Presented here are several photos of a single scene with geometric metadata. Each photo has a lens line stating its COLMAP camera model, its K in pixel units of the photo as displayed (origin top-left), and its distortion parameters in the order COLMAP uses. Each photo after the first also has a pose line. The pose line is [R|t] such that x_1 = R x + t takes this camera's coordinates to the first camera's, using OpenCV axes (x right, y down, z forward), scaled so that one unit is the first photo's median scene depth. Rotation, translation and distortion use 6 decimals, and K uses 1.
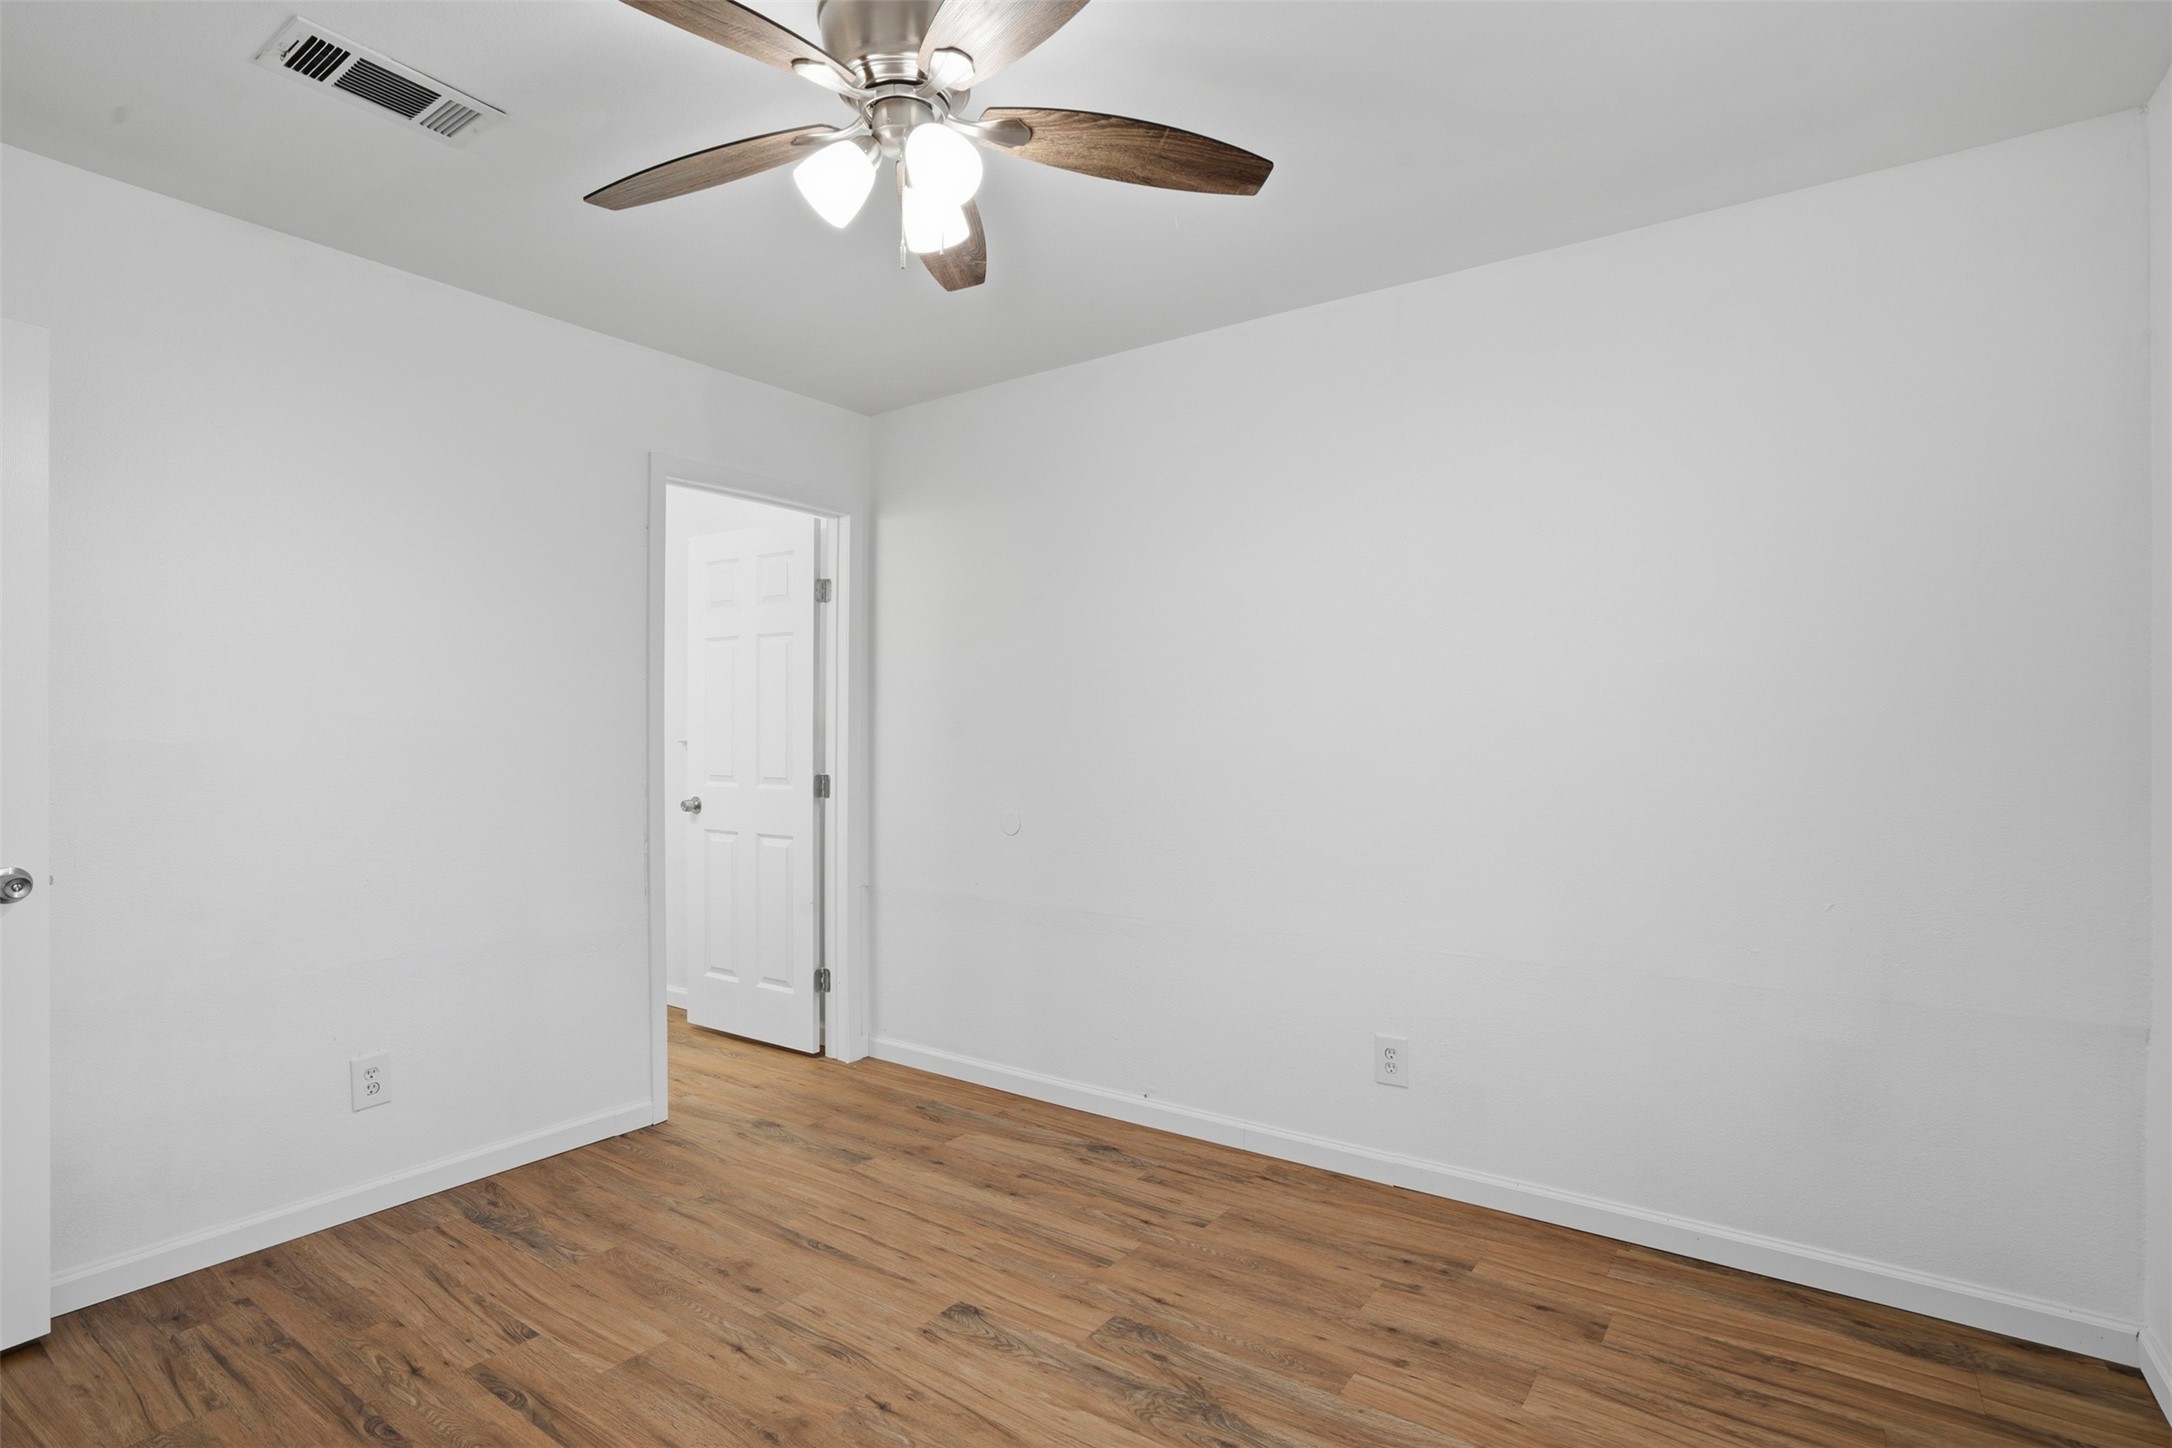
lens RADIAL K [[1057.1, 0, 1096.6], [0, 1057.1, 723.8], [0, 0, 1]] dist [-0.052726, 0.023165]
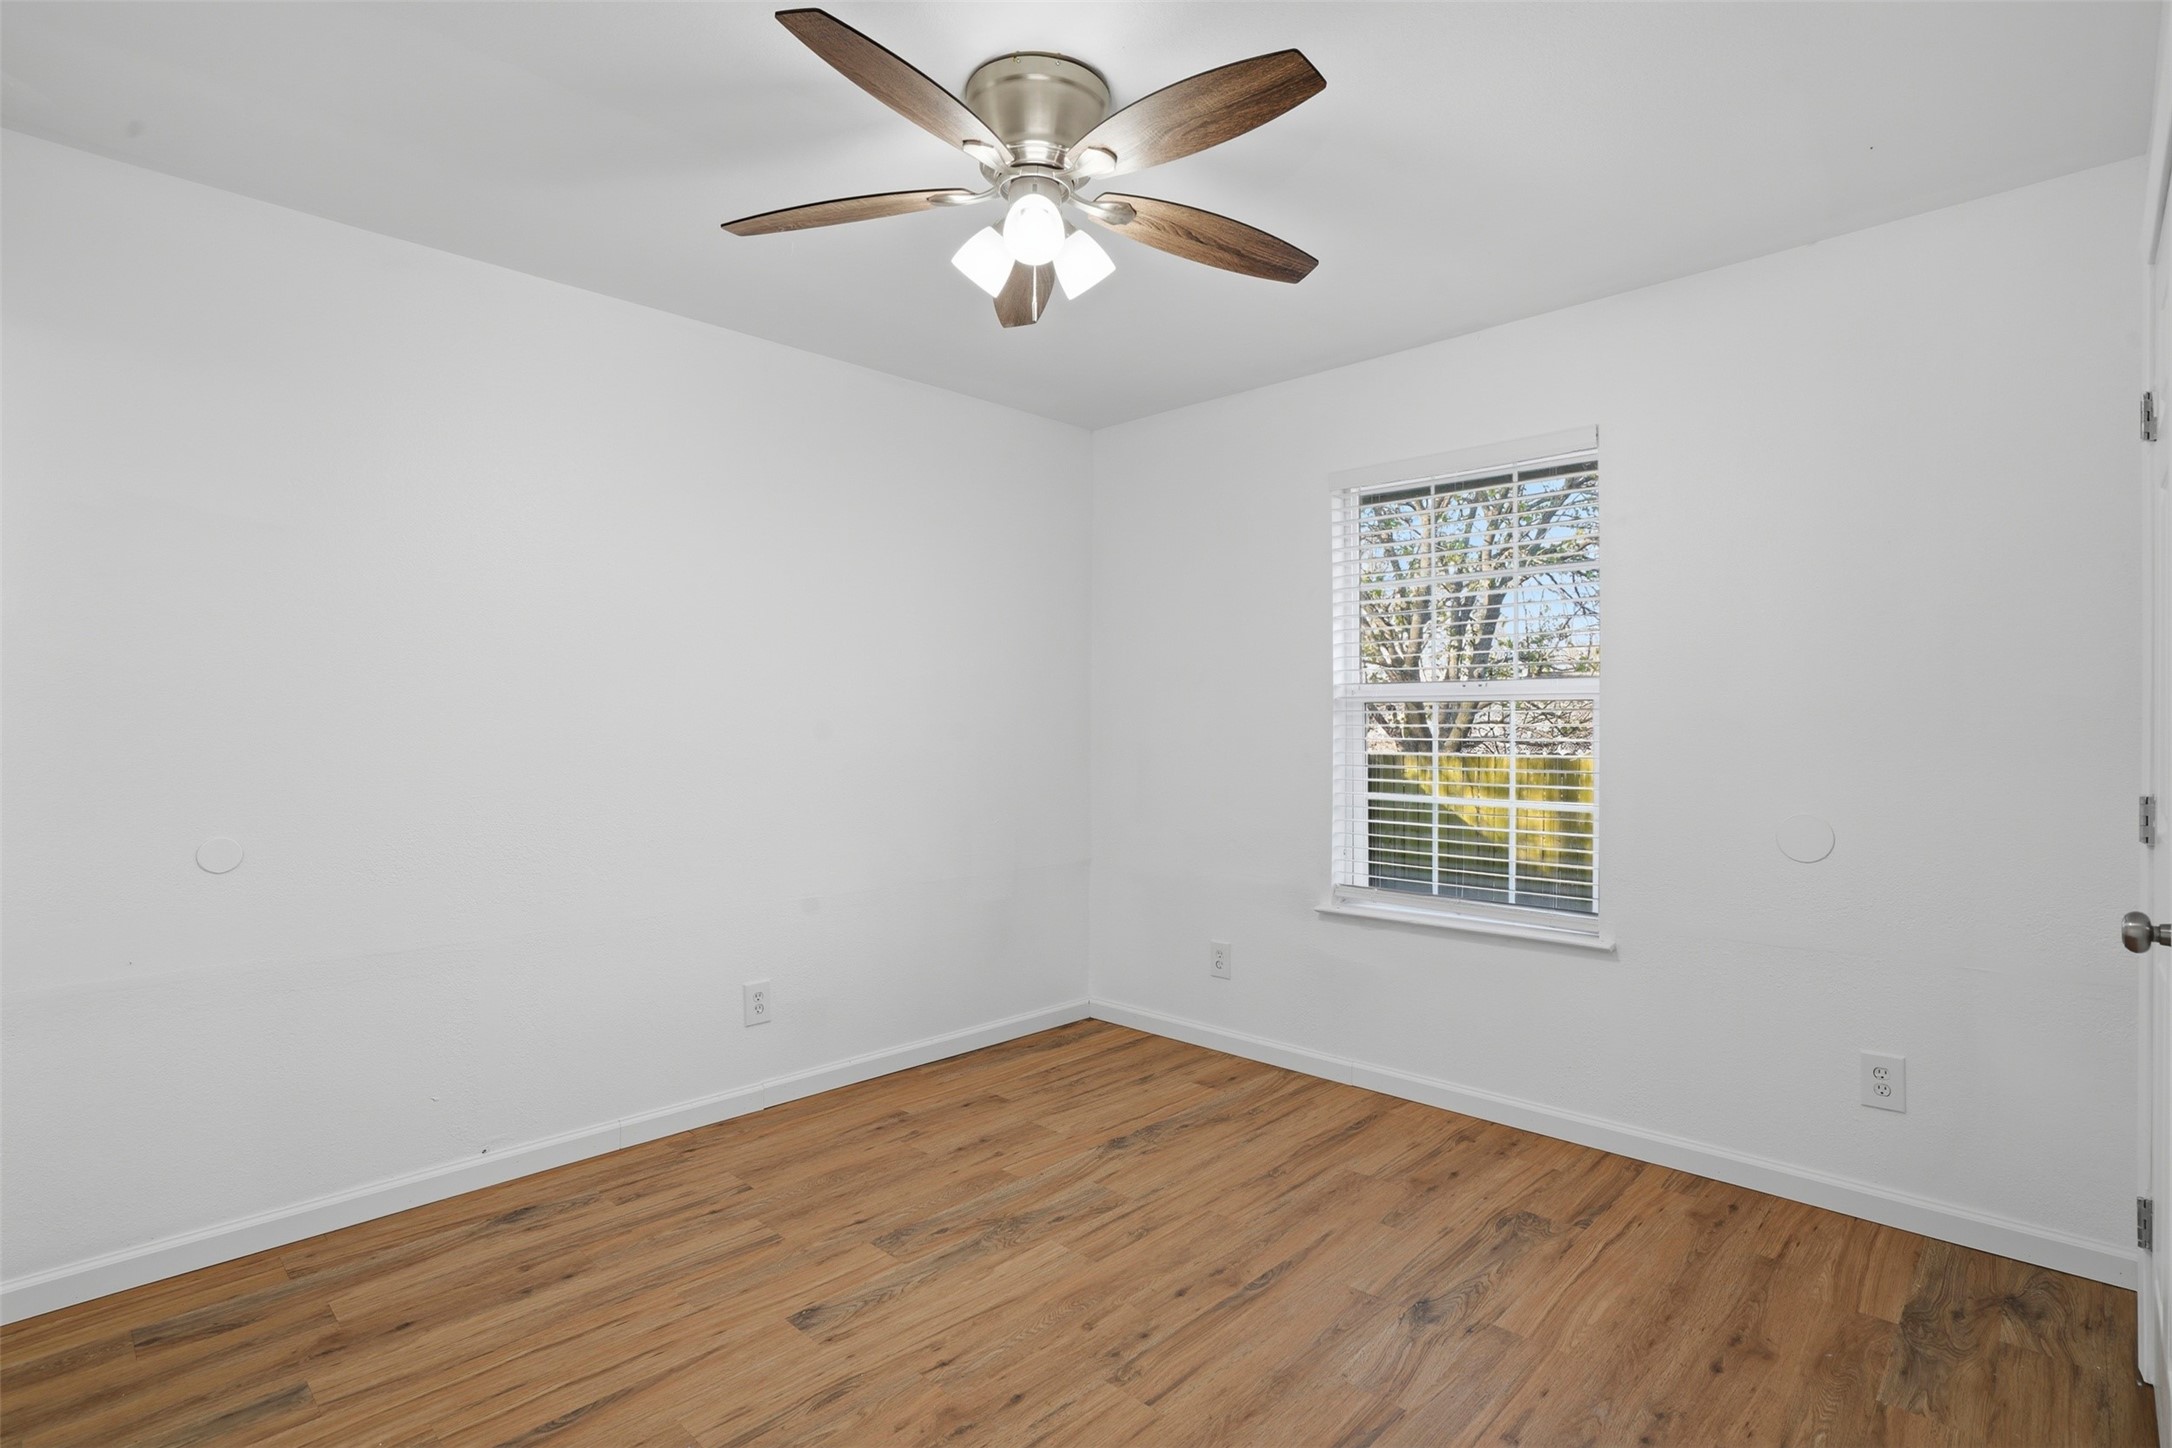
lens RADIAL K [[1057.1, 0, 1096.6], [0, 1057.1, 723.8], [0, 0, 1]] dist [-0.052726, 0.023165]
pose [[0.149459, -0.001335, 0.988767, -0.960017], [-0.012308, 0.999919, 0.003210, 0.006935], [-0.988691, -0.012649, 0.149430, 0.551373]]
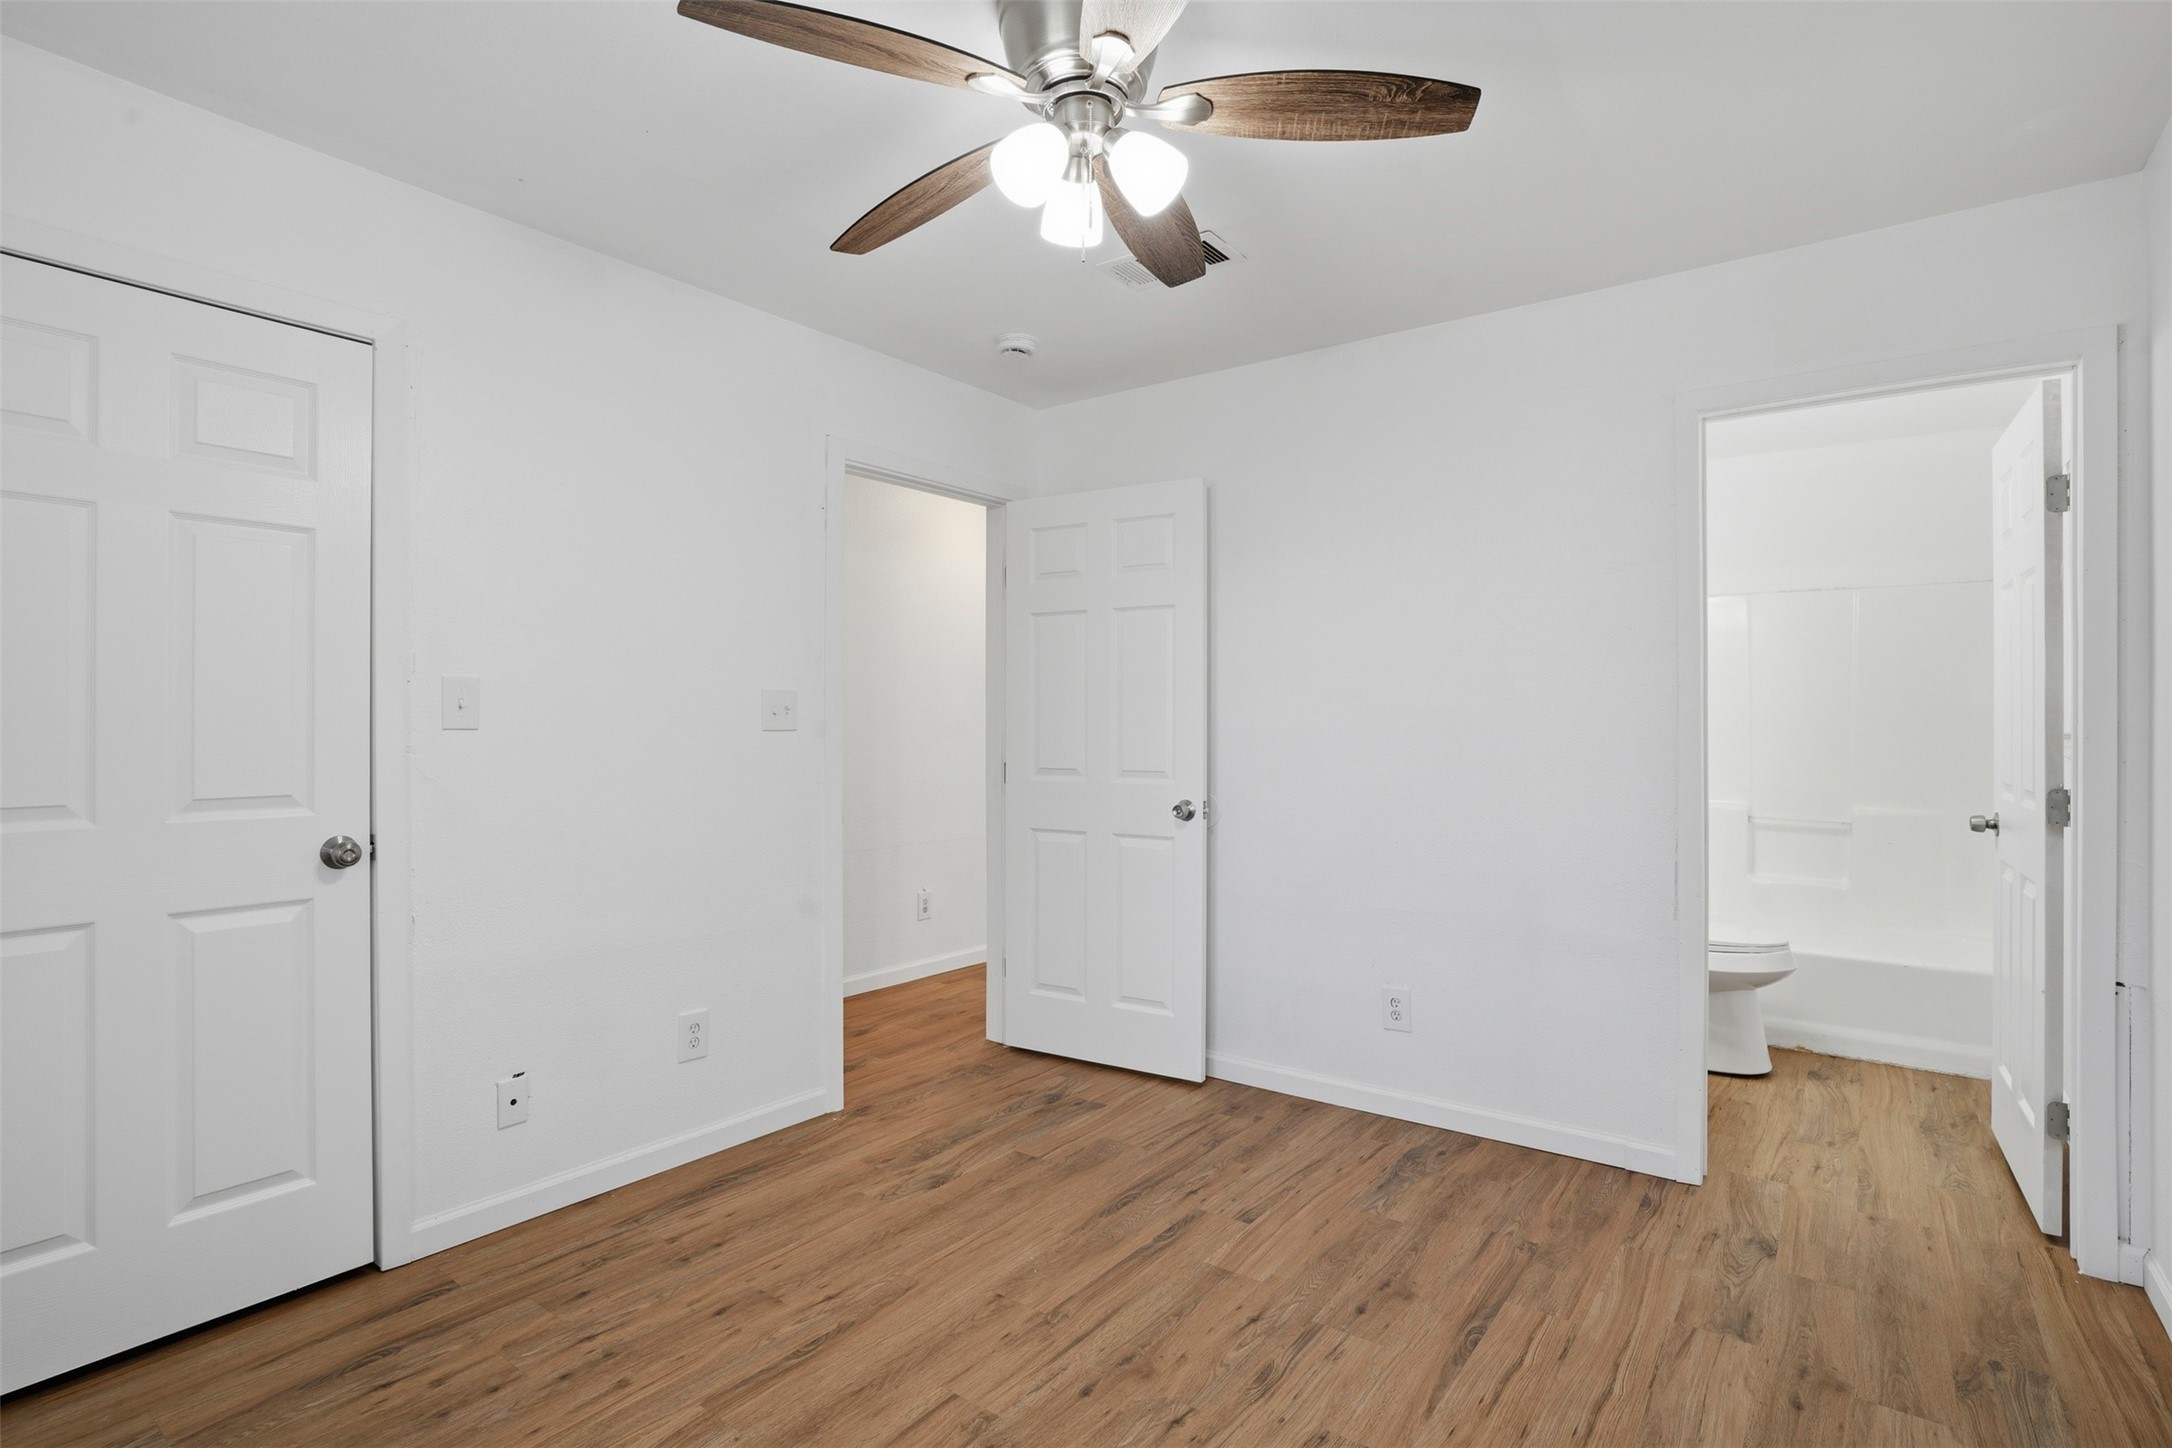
lens RADIAL K [[1057.1, 0, 1096.6], [0, 1057.1, 723.8], [0, 0, 1]] dist [-0.052726, 0.023165]
pose [[-0.022681, -0.001895, -0.999741, 0.597732], [0.008547, 0.999961, -0.002089, 0.010231], [0.999706, -0.008592, -0.022664, 0.751547]]
